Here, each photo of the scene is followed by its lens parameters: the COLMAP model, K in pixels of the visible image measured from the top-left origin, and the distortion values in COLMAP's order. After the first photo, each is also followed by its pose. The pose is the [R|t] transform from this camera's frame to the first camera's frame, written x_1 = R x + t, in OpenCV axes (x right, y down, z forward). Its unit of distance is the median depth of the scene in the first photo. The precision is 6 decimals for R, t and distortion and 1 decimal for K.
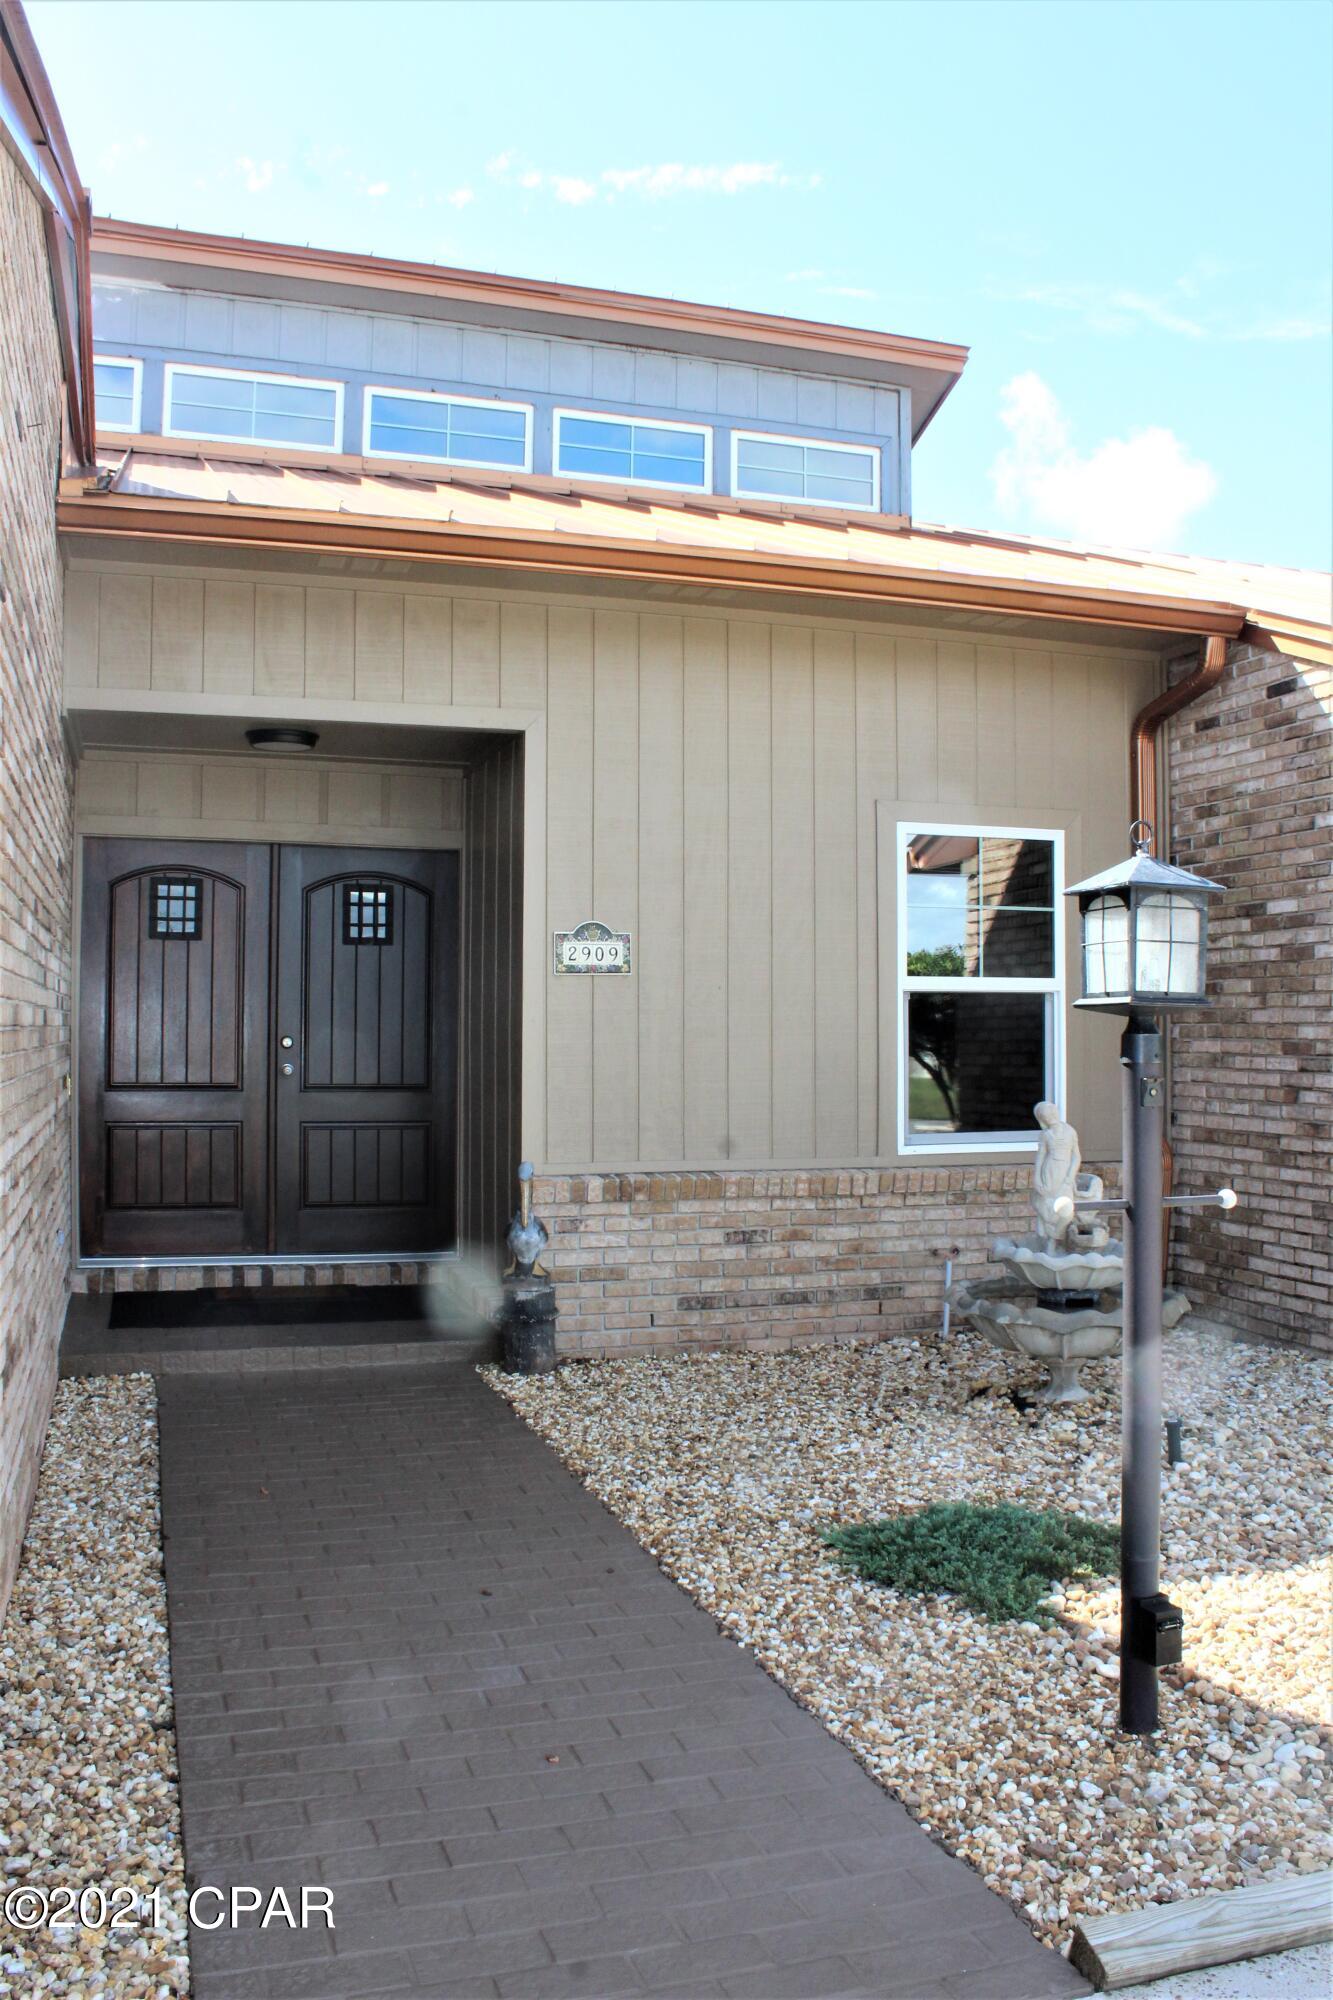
lens RADIAL K [[1663.8, 0, 667.3], [0, 1663.8, 1002.8], [0, 0, 1]] dist [-0.154229, 0.127208]
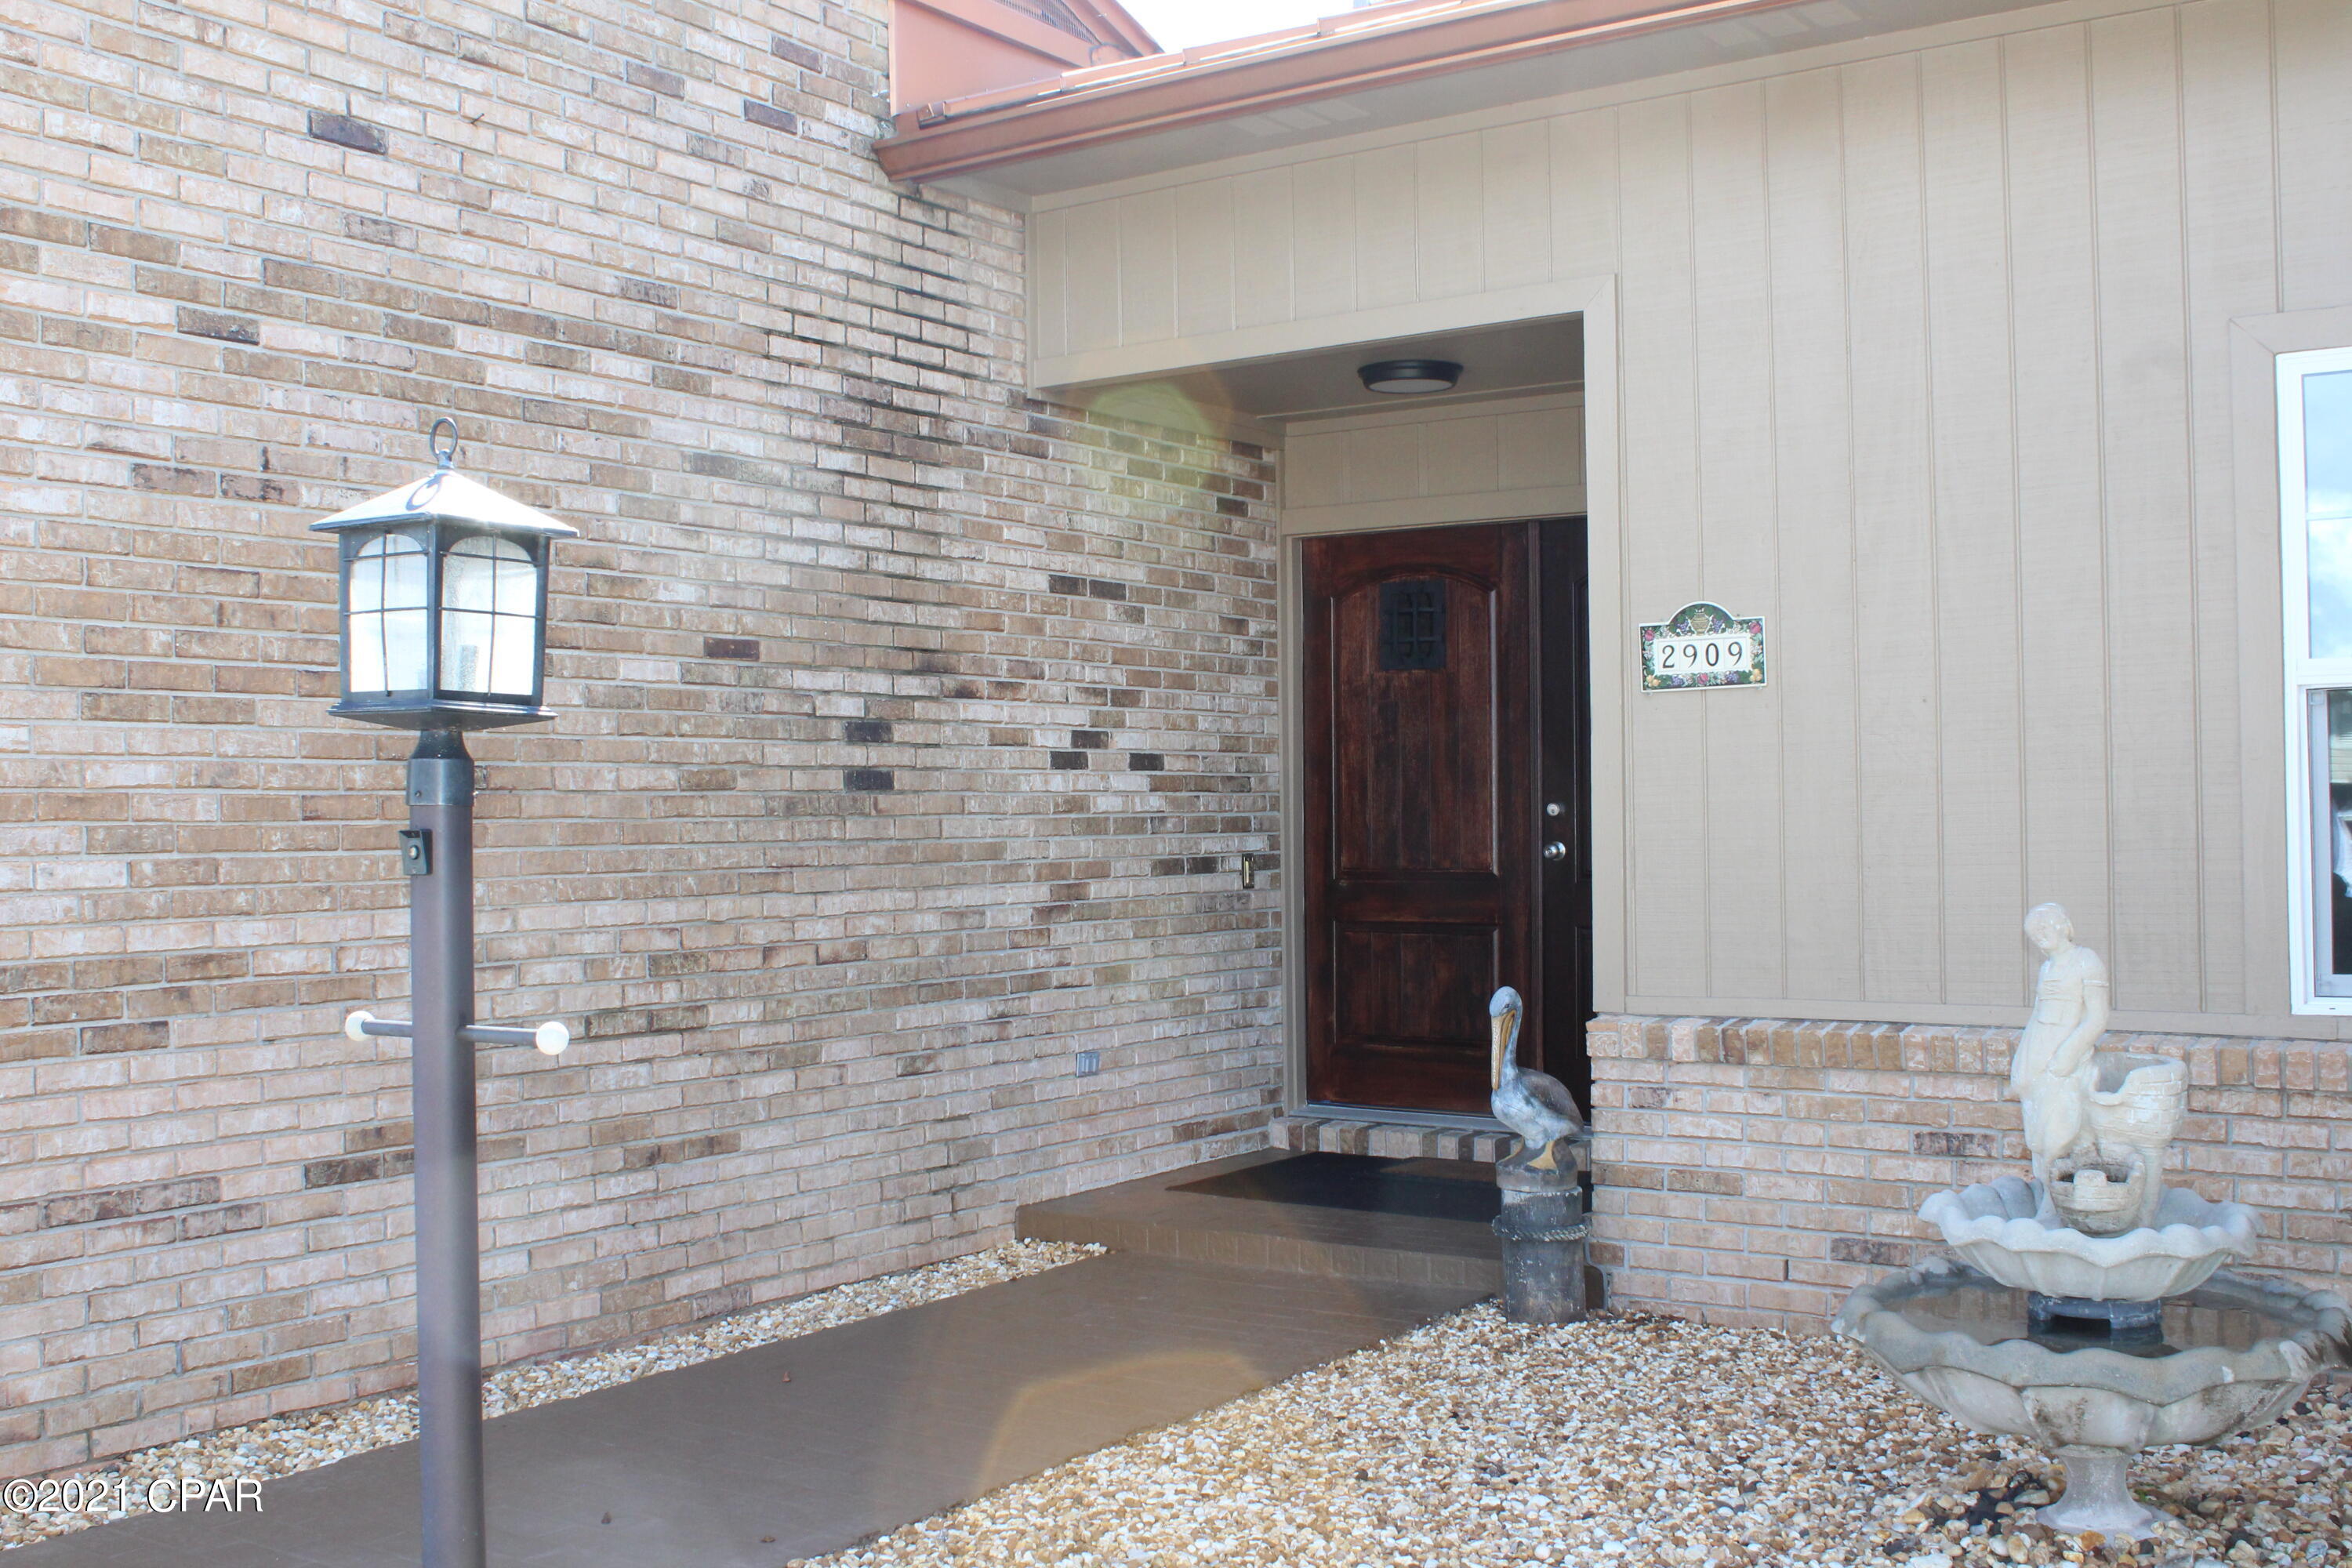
lens RADIAL K [[2409.3, 0, 1180.3], [0, 2409.3, 783.2], [0, 0, 1]] dist [-0.015897, 0.000000]
pose [[0.634616, -0.022285, -0.772506, 0.516673], [0.025735, 0.999639, -0.007696, 0.019501], [0.772399, -0.014997, 0.634961, 0.291097]]
